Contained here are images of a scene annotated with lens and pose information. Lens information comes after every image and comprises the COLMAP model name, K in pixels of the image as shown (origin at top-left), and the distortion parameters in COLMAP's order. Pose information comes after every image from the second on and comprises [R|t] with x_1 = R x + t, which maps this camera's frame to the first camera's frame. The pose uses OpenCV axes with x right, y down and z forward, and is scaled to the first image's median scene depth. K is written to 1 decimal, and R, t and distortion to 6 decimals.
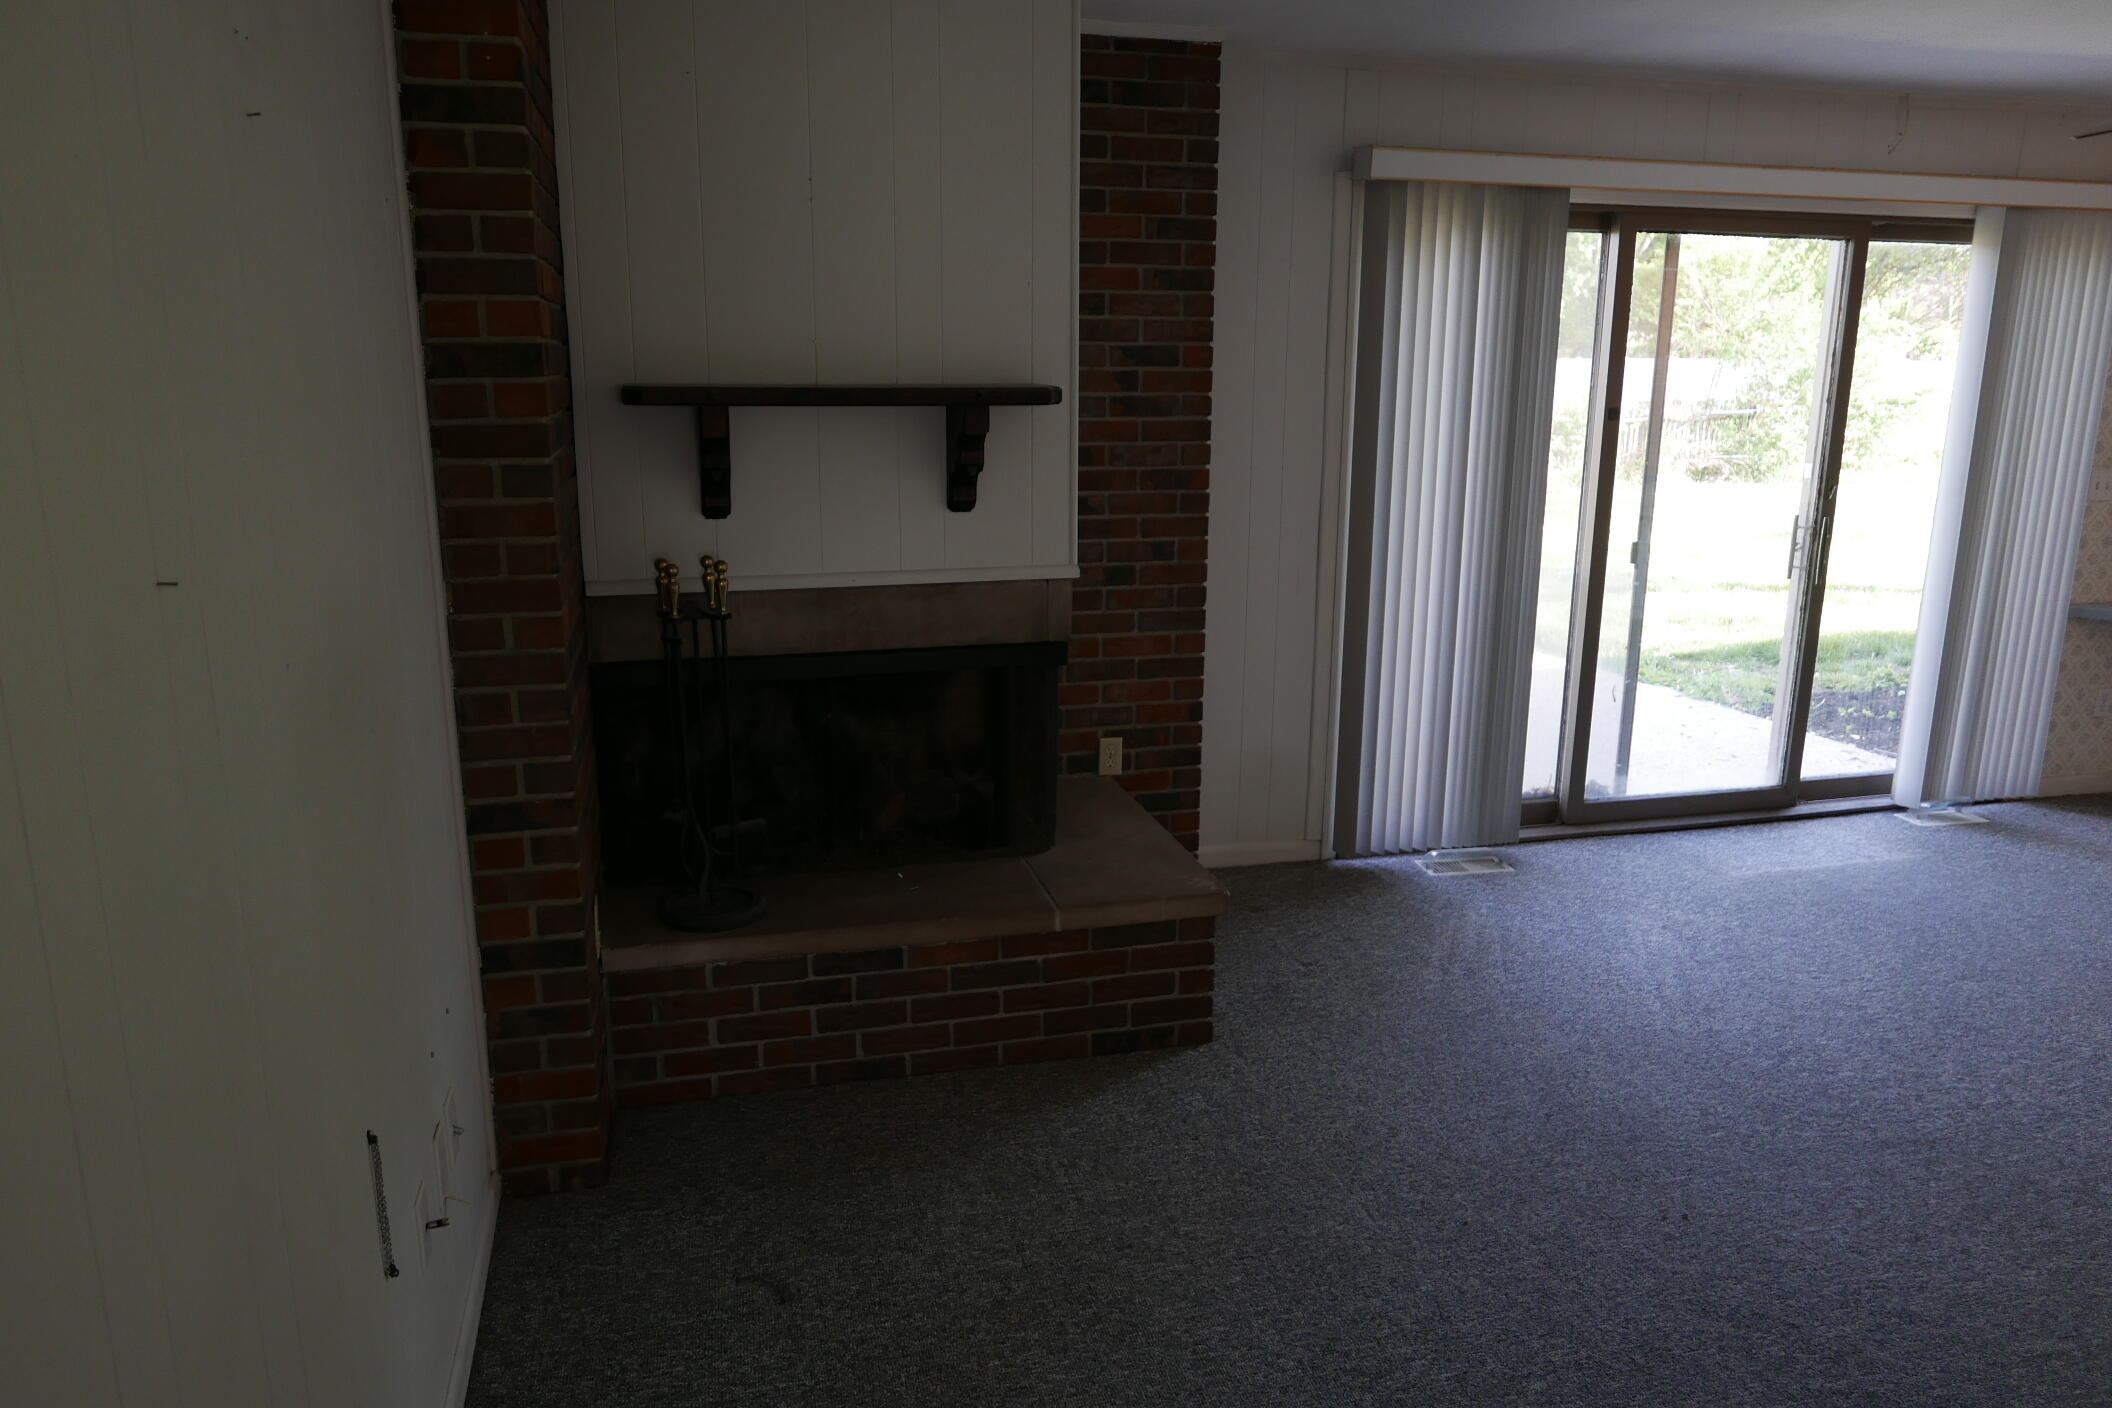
lens RADIAL K [[1465.4, 0, 1052.4], [0, 1465.4, 710.9], [0, 0, 1]] dist [-0.025229, 0.009636]
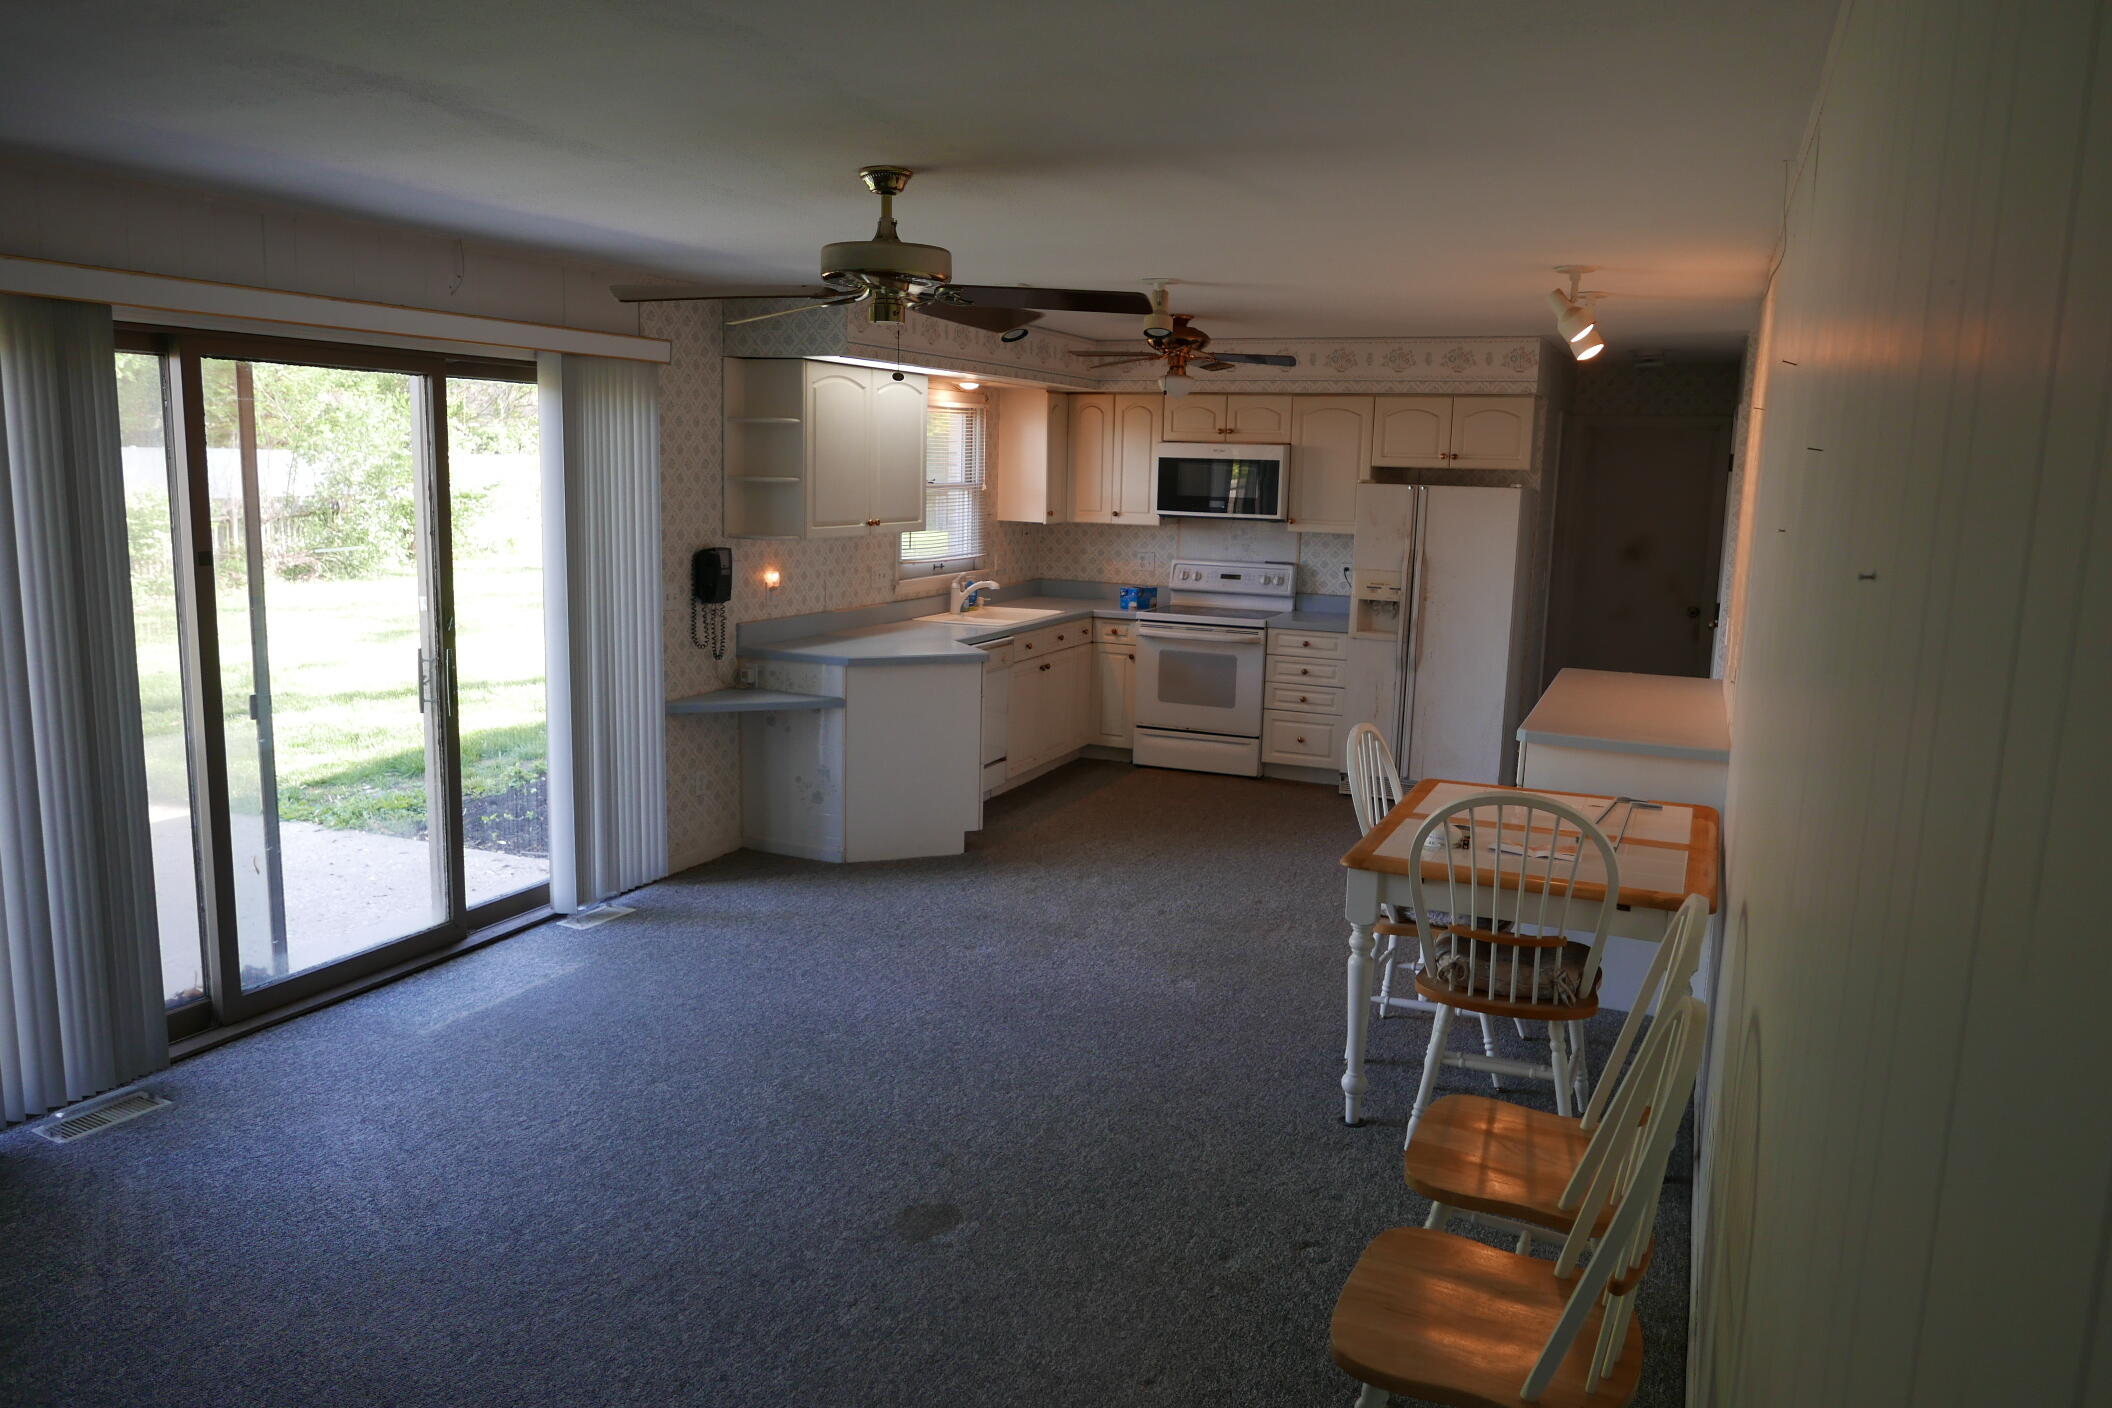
lens RADIAL K [[1465.4, 0, 1052.4], [0, 1465.4, 710.9], [0, 0, 1]] dist [-0.025229, 0.009636]
pose [[0.624875, -0.115524, 0.772131, 0.013470], [0.160371, 0.986895, 0.017871, -0.043489], [-0.764076, 0.112660, 0.635212, 0.054639]]
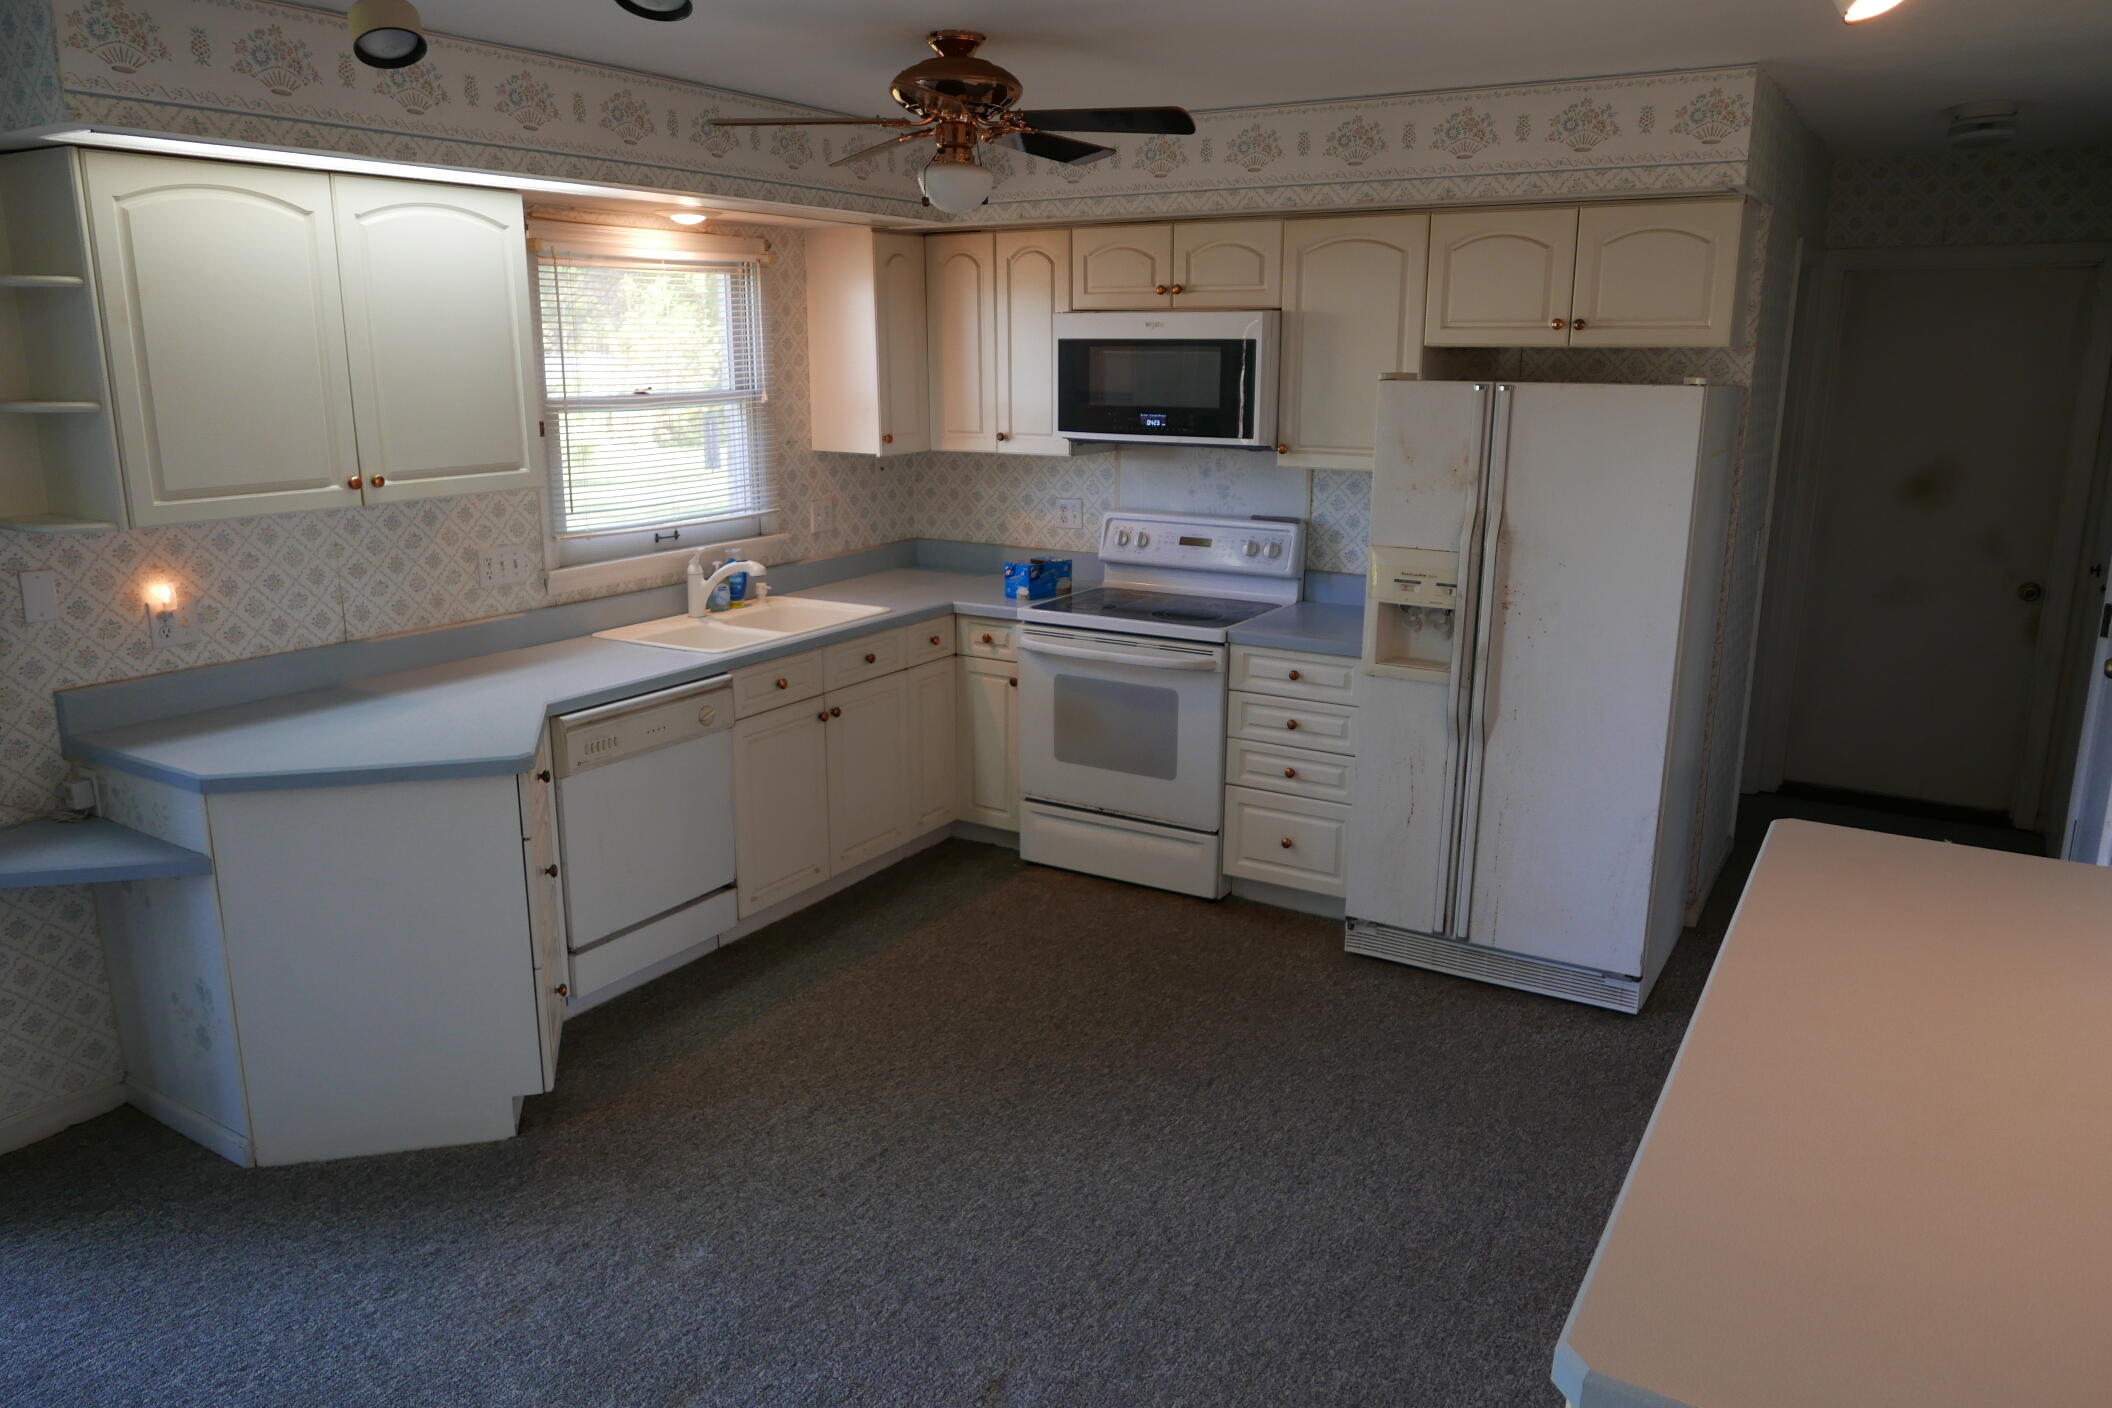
lens RADIAL K [[1465.4, 0, 1052.4], [0, 1465.4, 710.9], [0, 0, 1]] dist [-0.025229, 0.009636]
pose [[0.725529, -0.164314, 0.668288, 0.707799], [0.159812, 0.984759, 0.068625, -0.103621], [-0.669378, 0.057011, 0.740731, 0.287863]]
